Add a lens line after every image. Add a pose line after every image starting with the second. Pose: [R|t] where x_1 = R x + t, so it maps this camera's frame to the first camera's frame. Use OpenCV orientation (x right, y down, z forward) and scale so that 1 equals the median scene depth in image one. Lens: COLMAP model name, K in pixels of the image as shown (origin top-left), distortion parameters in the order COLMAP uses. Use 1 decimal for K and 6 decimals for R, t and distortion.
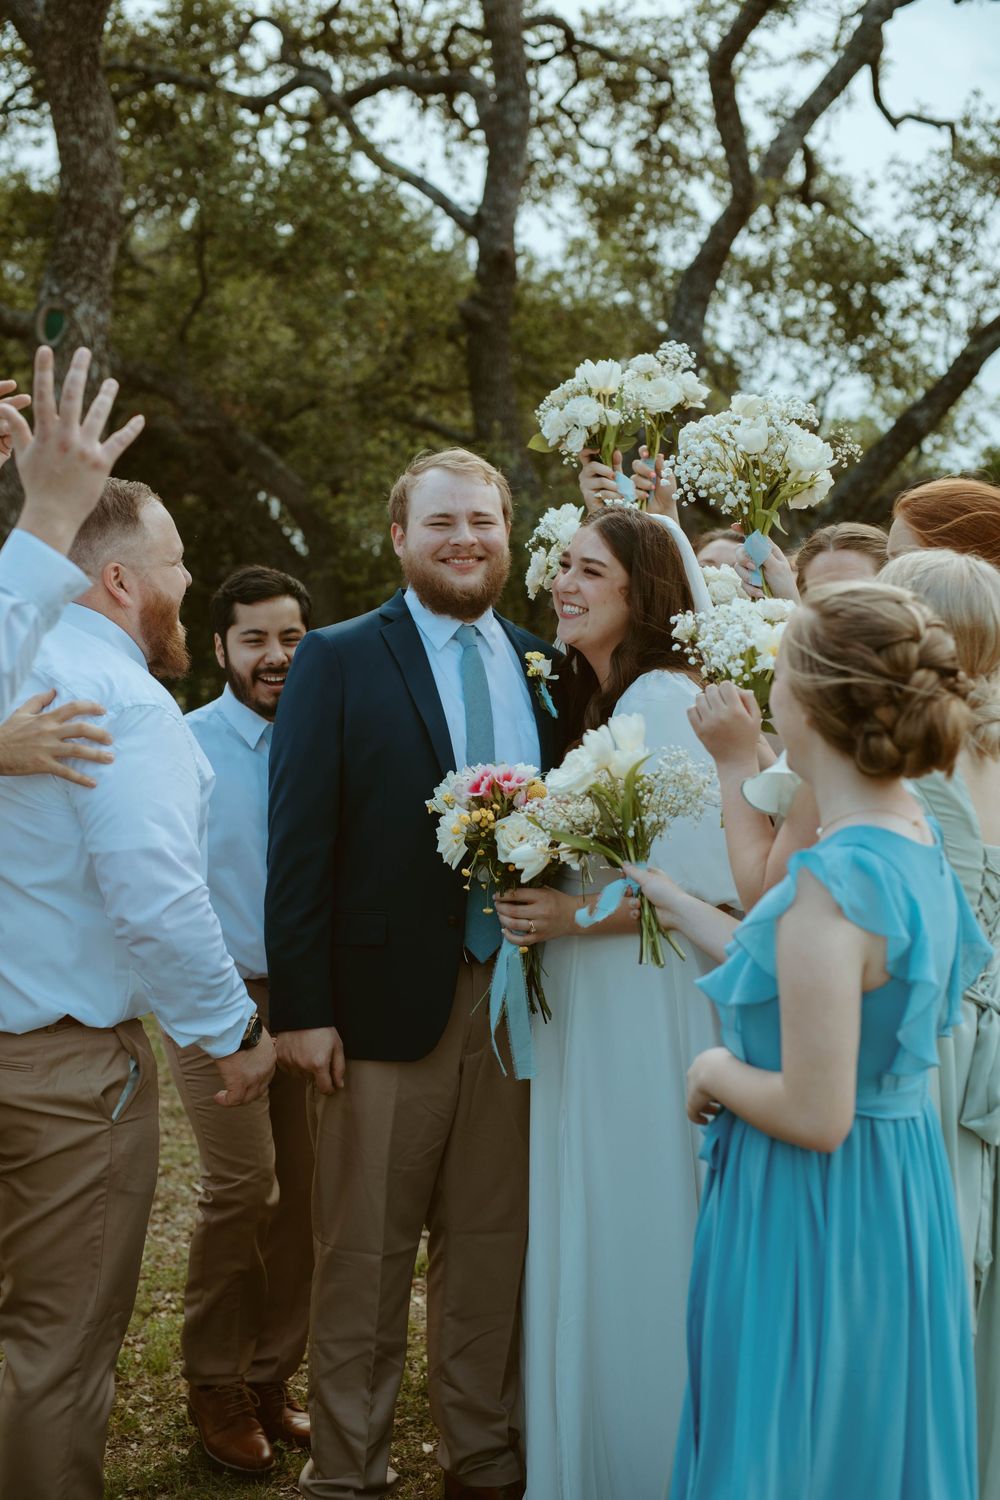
lens RADIAL K [[2174.5, 0, 500.0], [0, 2174.5, 750.0], [0, 0, 1]] dist [-0.038968, -0.028438]
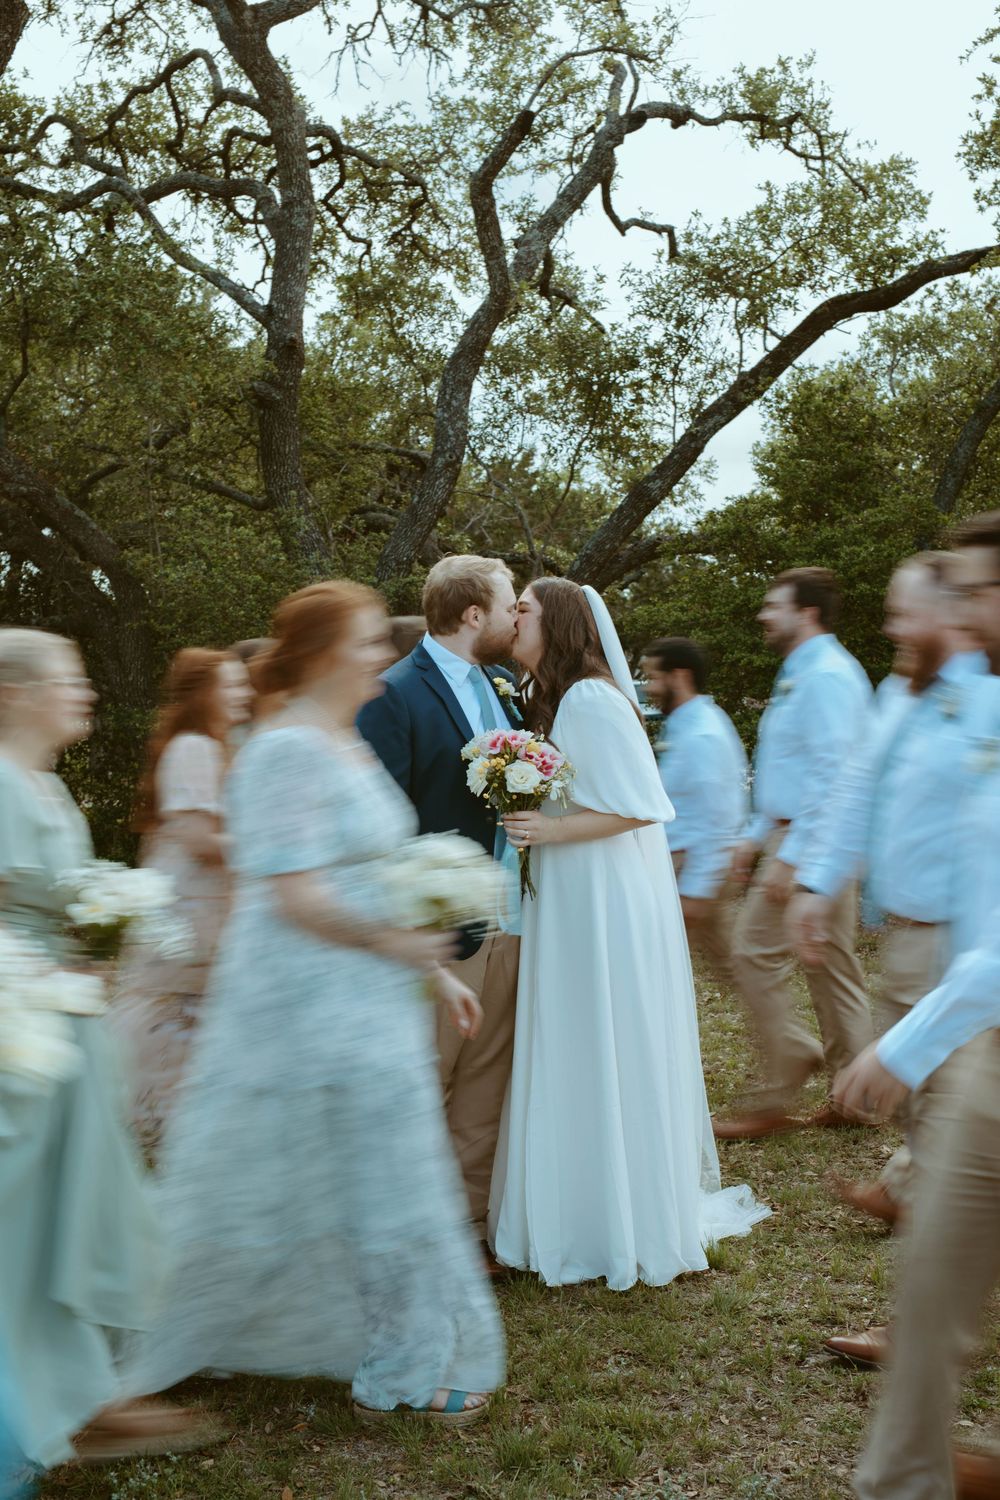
lens RADIAL K [[2174.5, 0, 500.0], [0, 2174.5, 750.0], [0, 0, 1]] dist [-0.038968, -0.028438]
pose [[0.989997, -0.010459, 0.140701, -0.049616], [0.013453, 0.999703, -0.020345, 0.011160], [-0.140447, 0.022034, 0.989843, -0.135046]]
